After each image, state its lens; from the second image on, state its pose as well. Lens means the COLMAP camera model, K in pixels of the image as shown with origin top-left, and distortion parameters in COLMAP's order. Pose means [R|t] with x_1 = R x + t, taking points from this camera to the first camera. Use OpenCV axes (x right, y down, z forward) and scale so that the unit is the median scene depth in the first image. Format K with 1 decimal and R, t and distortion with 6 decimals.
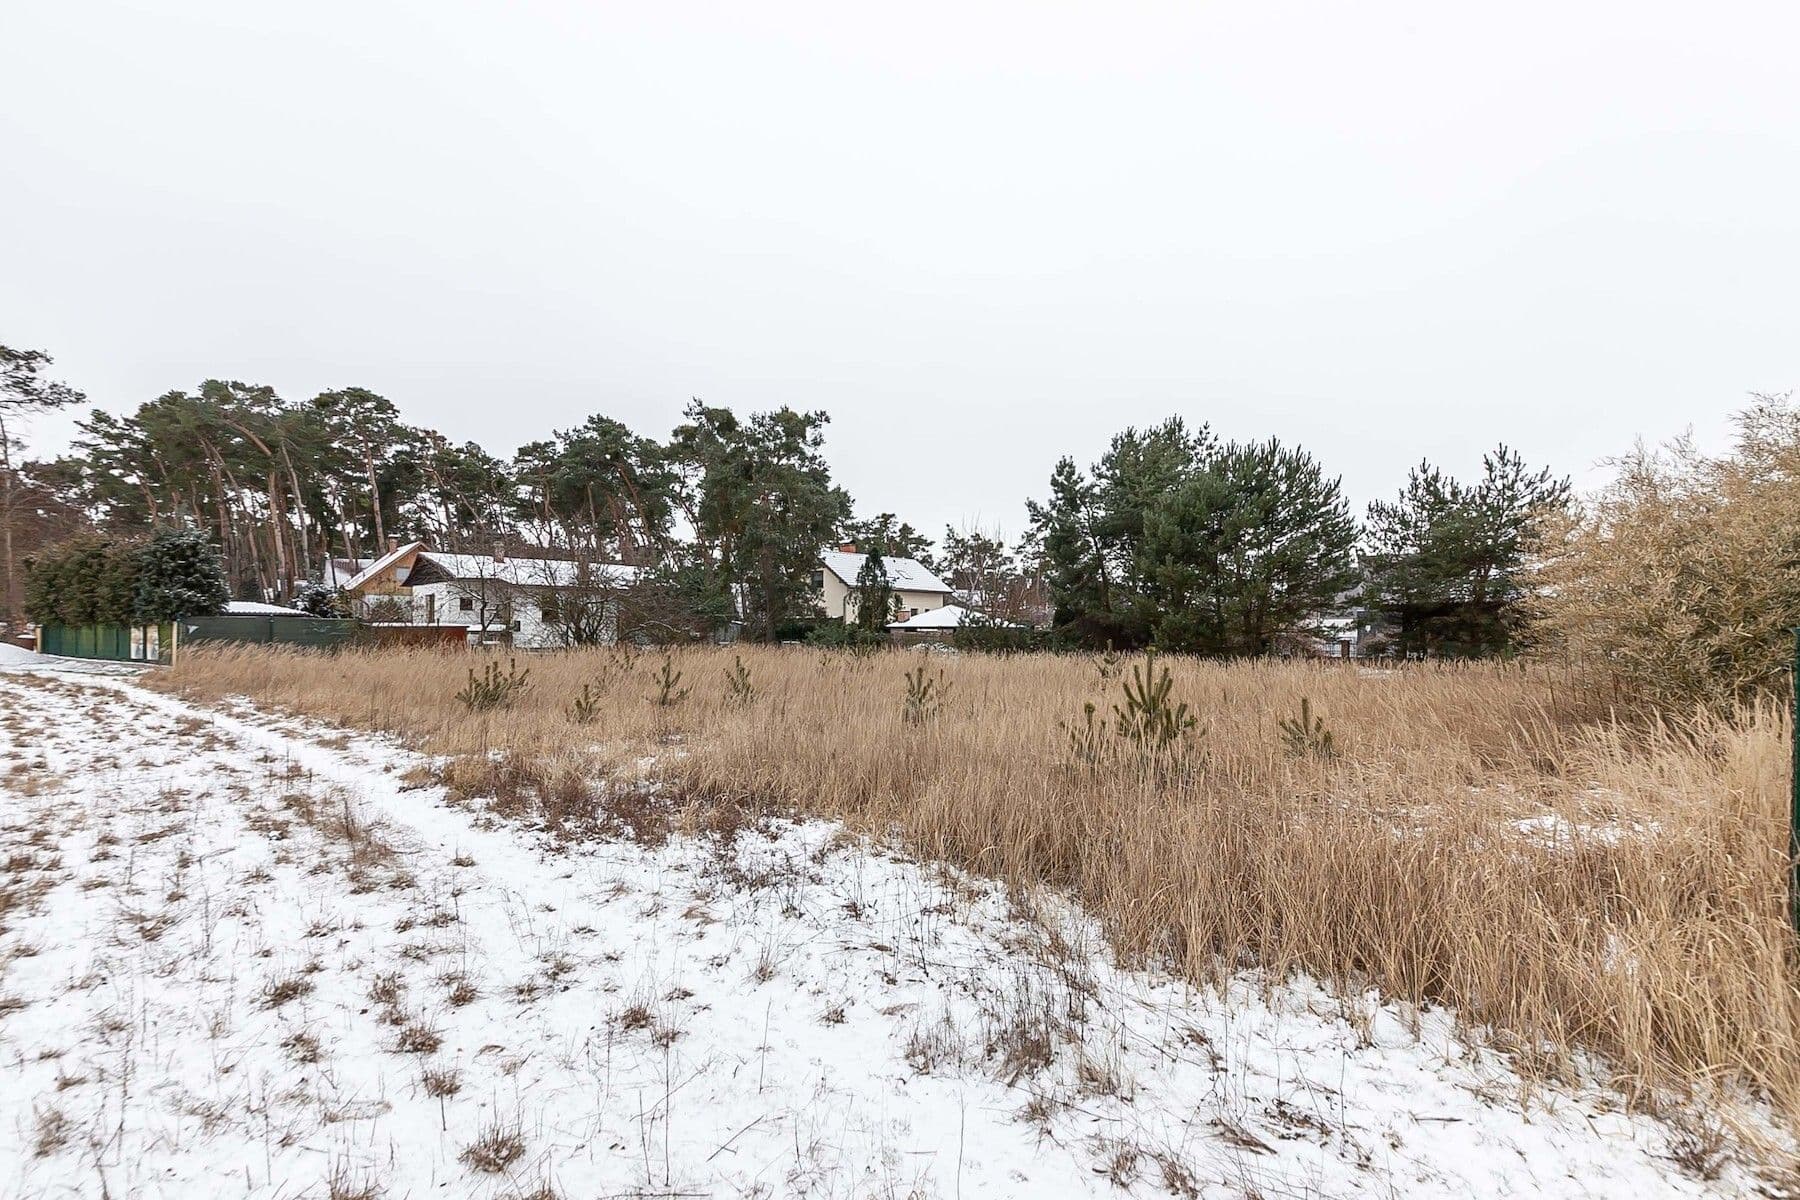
lens RADIAL K [[796.7, 0, 867.7], [0, 796.7, 624.0], [0, 0, 1]] dist [-0.010660, -0.000221]
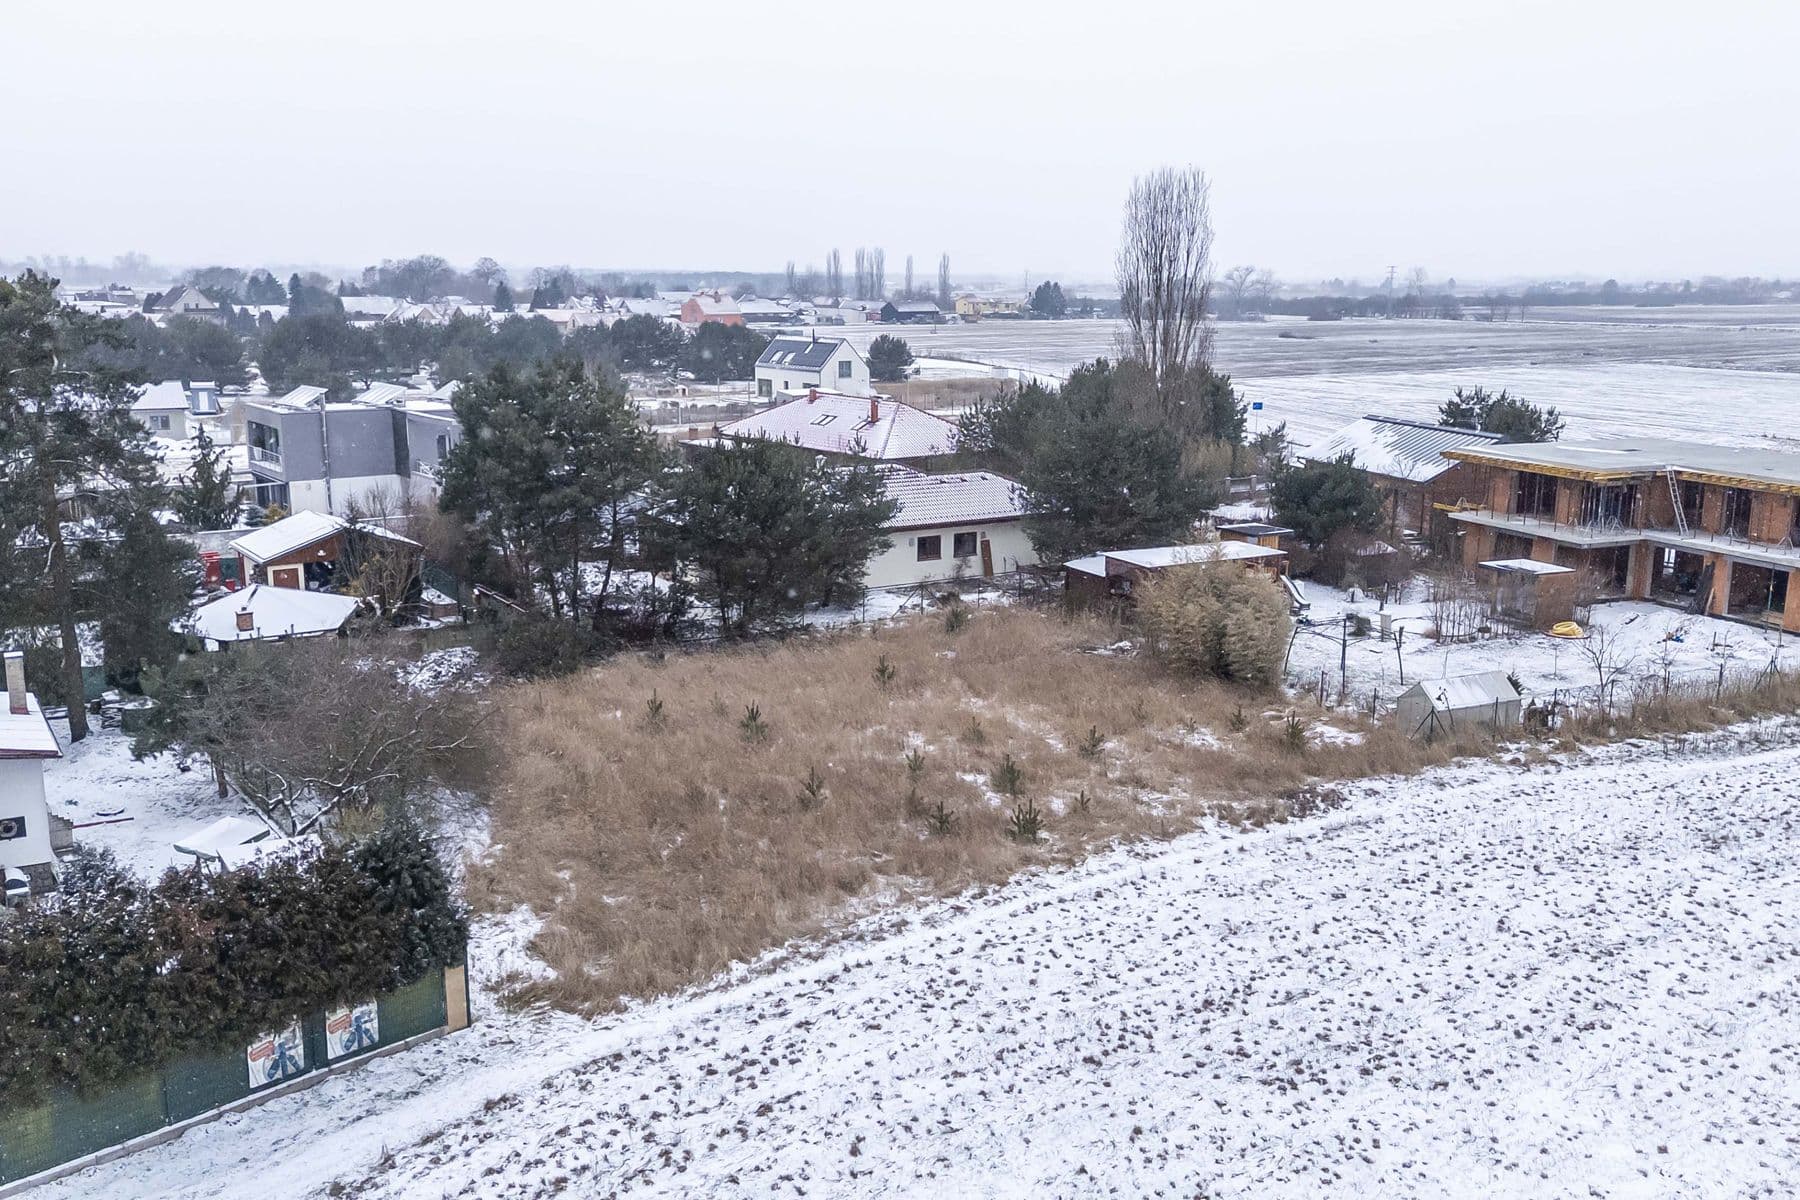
lens RADIAL K [[1549.0, 0, 899.7], [0, 1549.0, 620.6], [0, 0, 1]] dist [0.085654, -0.084845]
pose [[0.221808, -0.216996, 0.950639, -1.013129], [-0.014413, 0.974088, 0.225712, -0.295215], [-0.974984, -0.063766, 0.212933, 0.197190]]
